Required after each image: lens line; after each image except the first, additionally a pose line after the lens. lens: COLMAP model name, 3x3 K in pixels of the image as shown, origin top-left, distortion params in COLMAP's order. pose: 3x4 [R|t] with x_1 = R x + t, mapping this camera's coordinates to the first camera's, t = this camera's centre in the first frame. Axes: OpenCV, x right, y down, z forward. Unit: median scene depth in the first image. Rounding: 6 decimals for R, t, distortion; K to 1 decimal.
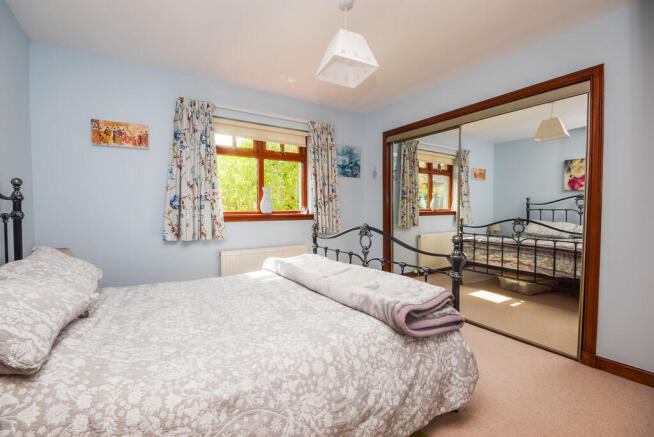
lens RADIAL K [[280.4, 0, 326.1], [0, 280.4, 221.6], [0, 0, 1]] dist [-0.001754, -0.000174]
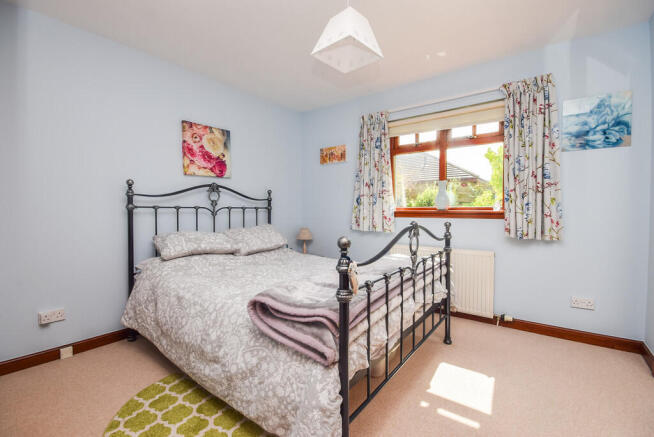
lens RADIAL K [[290.4, 0, 327.0], [0, 290.4, 218.5], [0, 0, 1]] dist [-0.000475, -0.000329]
pose [[0.354690, 0.036390, -0.934275, 0.646067], [-0.043665, 0.998797, 0.022326, -0.007507], [0.933964, 0.032877, 0.355853, 0.402388]]
